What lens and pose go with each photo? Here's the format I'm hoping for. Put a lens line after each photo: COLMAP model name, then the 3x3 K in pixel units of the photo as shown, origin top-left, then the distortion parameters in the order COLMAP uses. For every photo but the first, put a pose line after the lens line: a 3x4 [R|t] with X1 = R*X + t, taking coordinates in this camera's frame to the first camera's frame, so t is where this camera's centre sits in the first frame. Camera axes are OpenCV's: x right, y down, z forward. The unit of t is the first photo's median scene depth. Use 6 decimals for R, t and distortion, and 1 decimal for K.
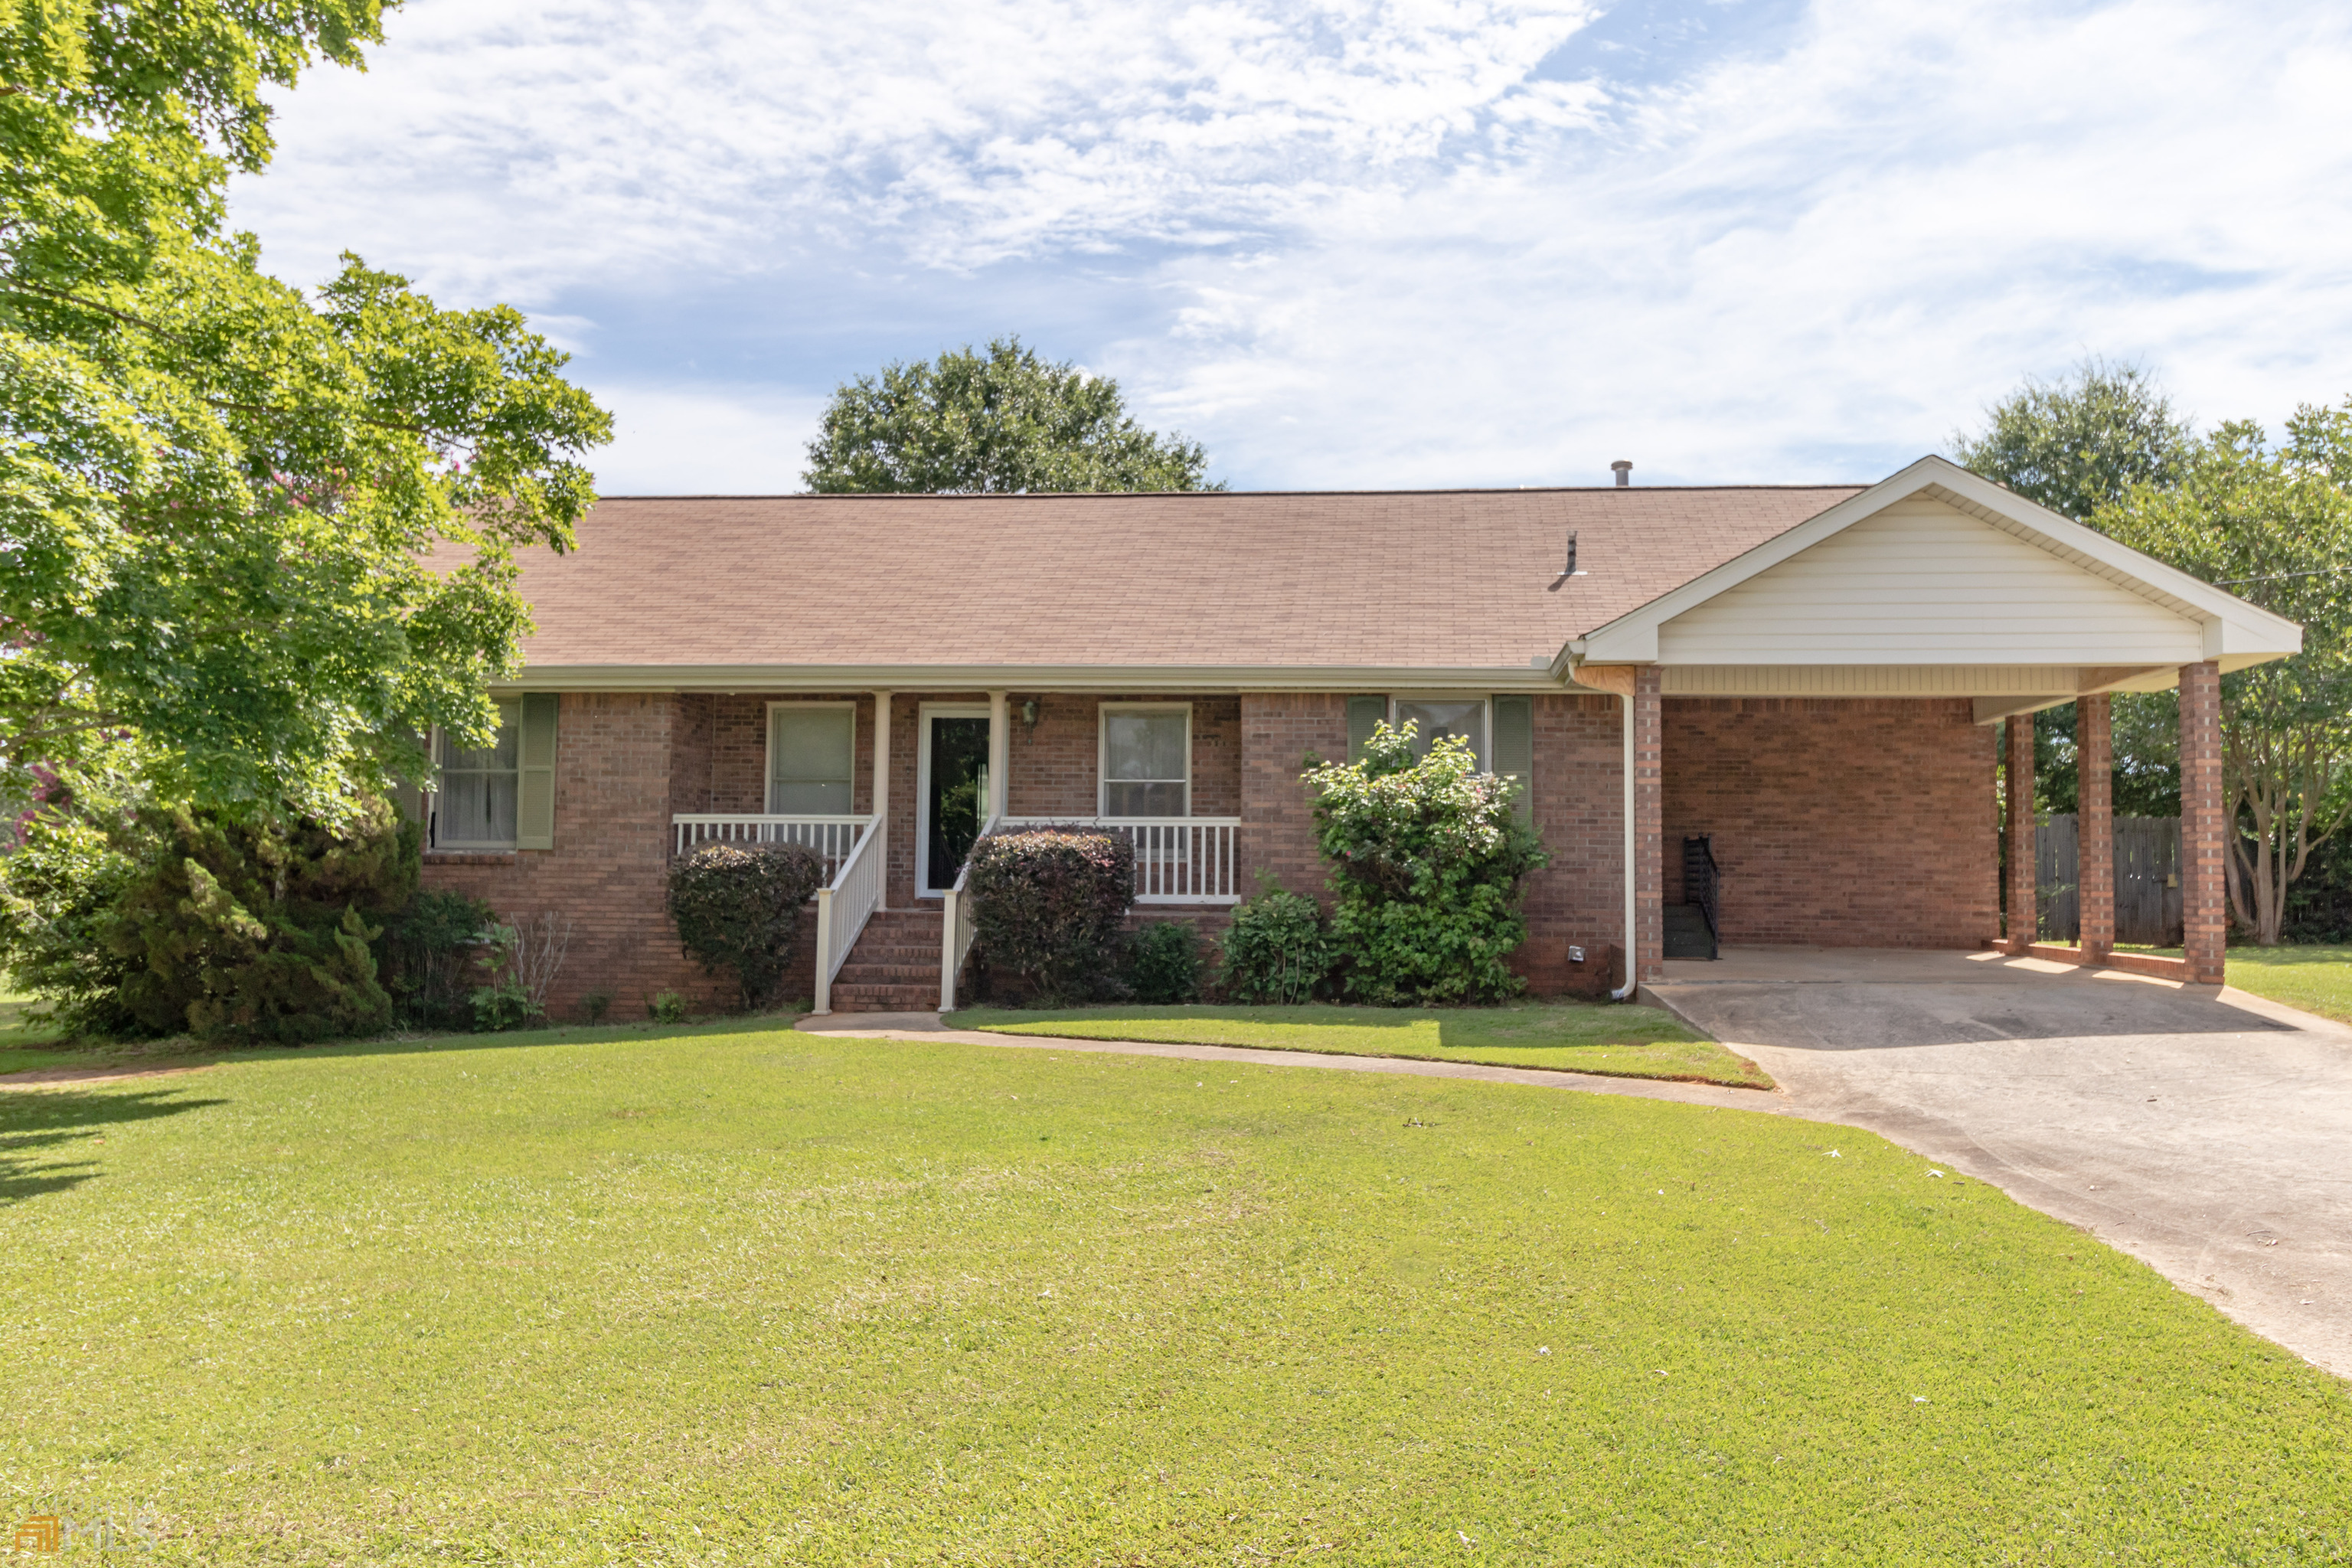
lens RADIAL K [[1824.1, 0, 1176.0], [0, 1824.1, 784.0], [0, 0, 1]] dist [0.006436, 0.000717]
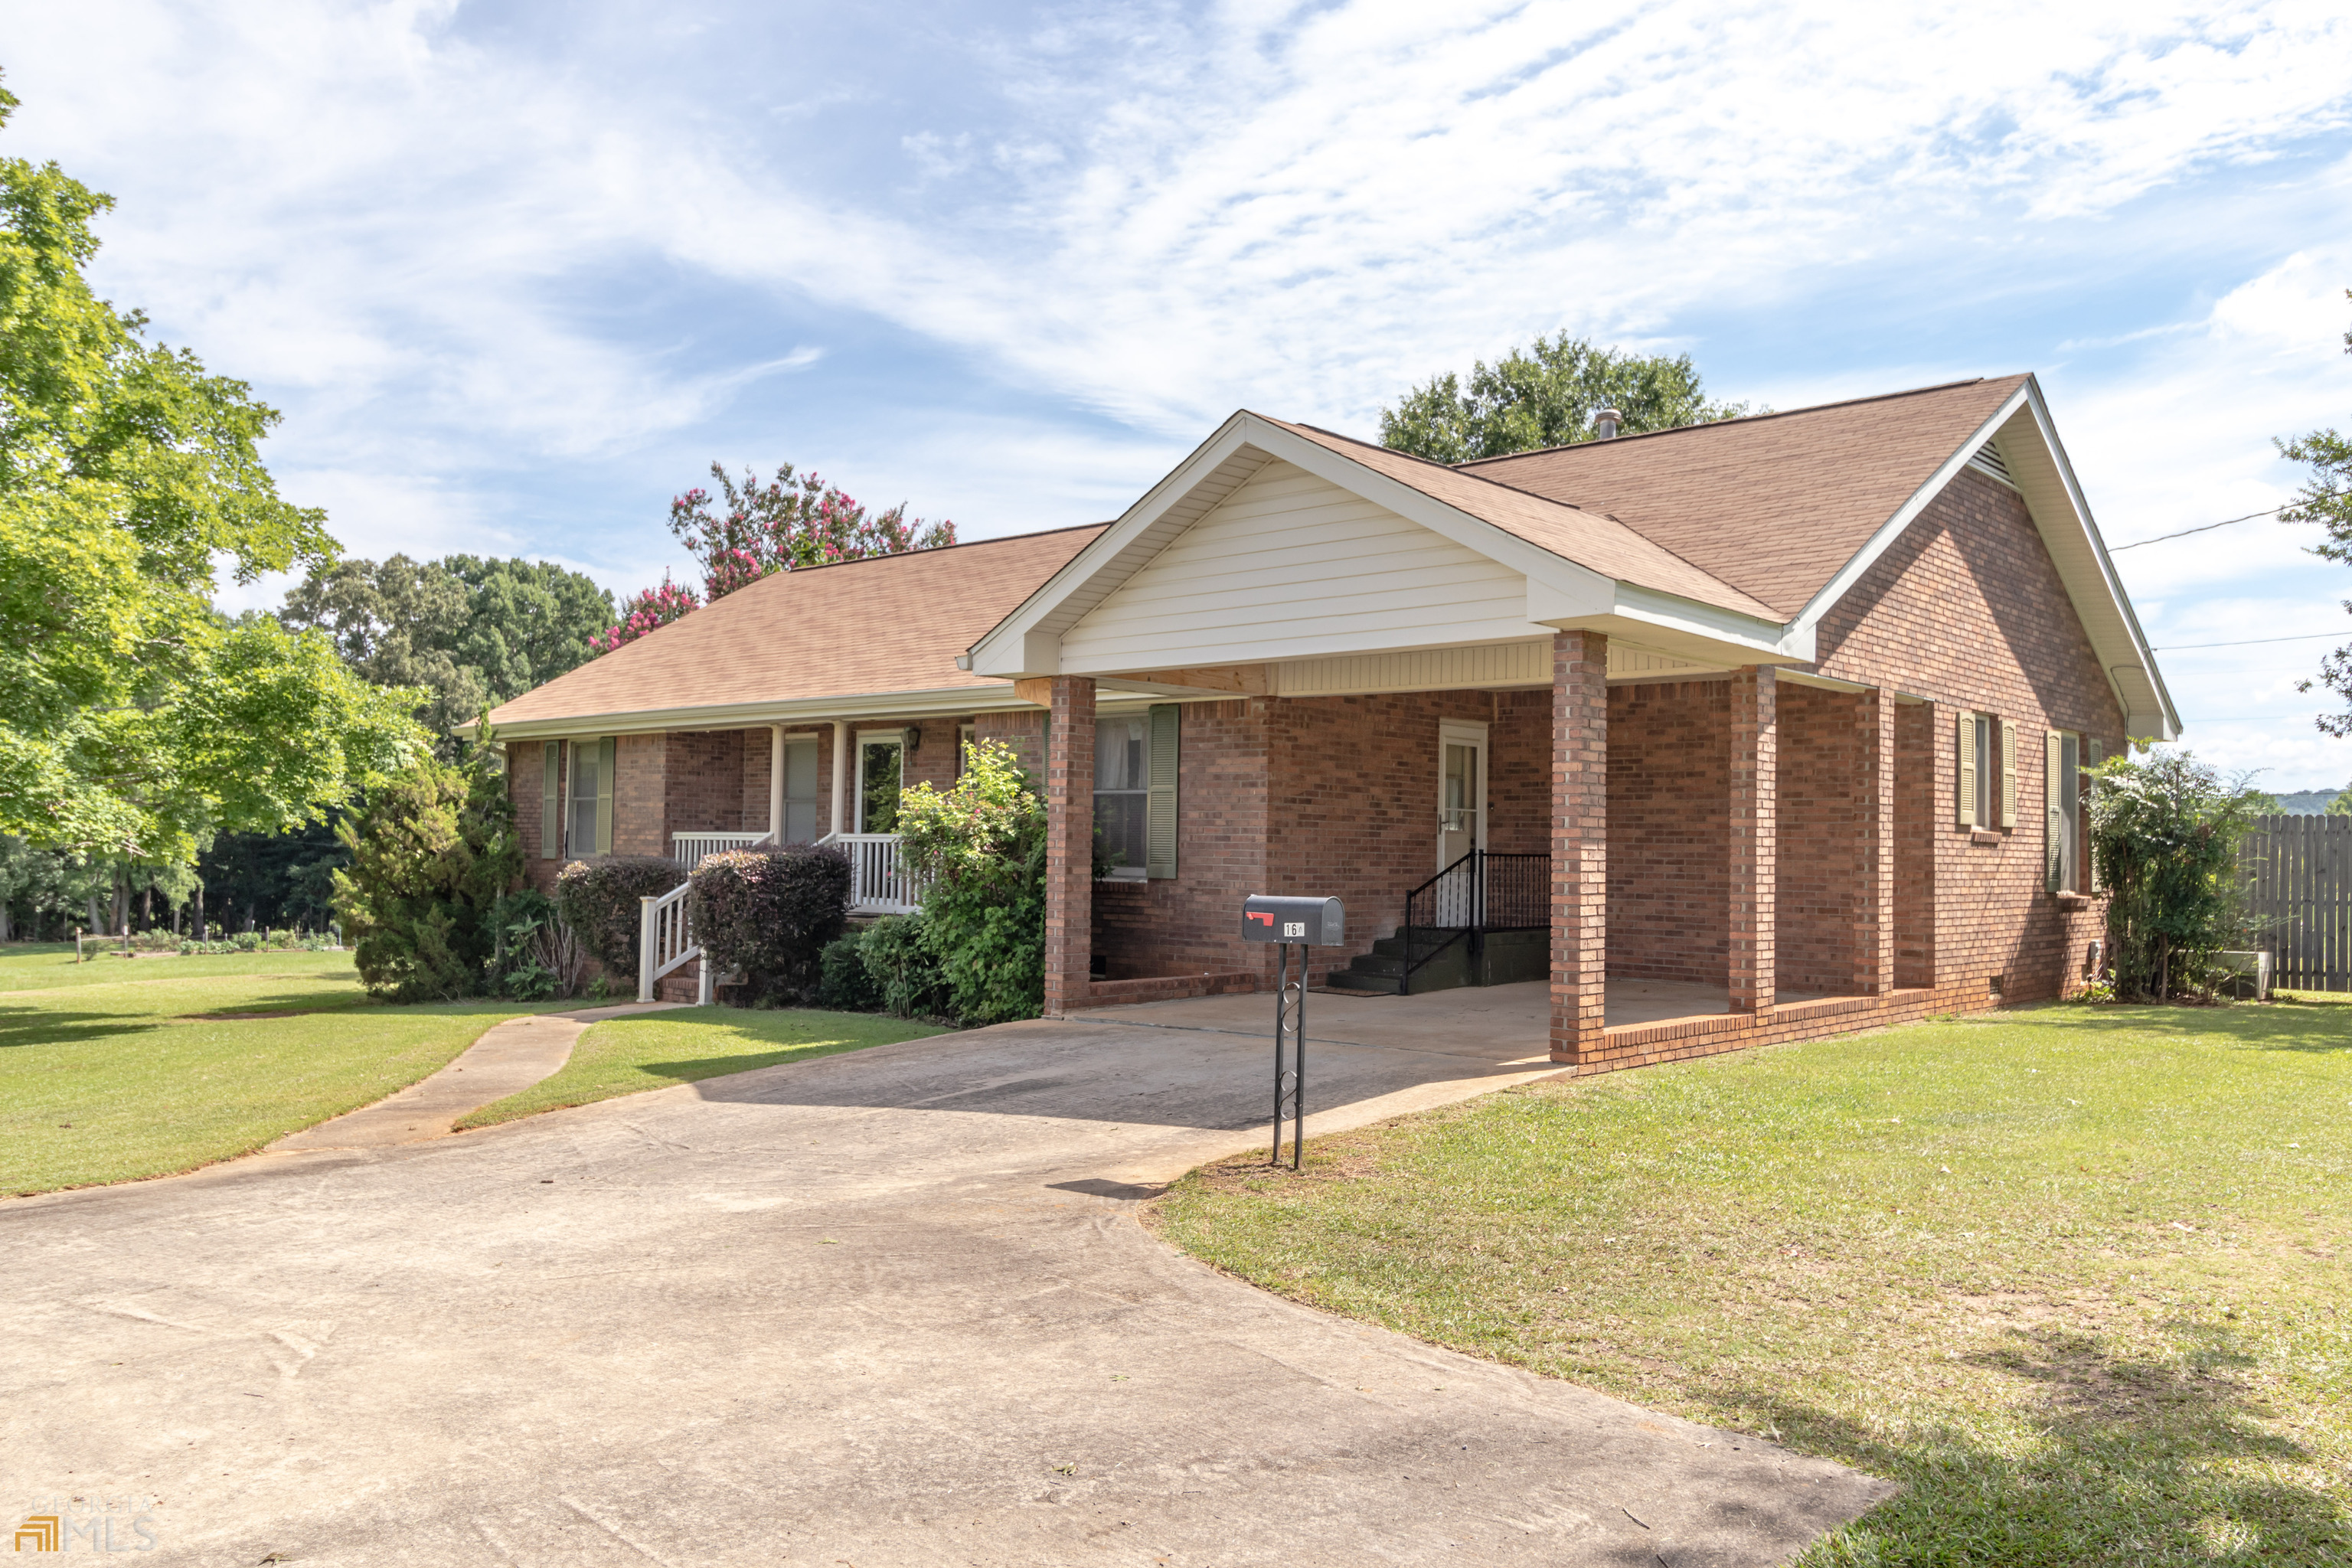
lens RADIAL K [[1735.9, 0, 1172.7], [0, 1735.9, 771.5], [0, 0, 1]] dist [0.004587, -0.001785]
pose [[0.806764, -0.024362, -0.590372, 0.613801], [0.023793, 0.999679, -0.008739, -0.005332], [0.590395, -0.006996, 0.807084, 0.234779]]
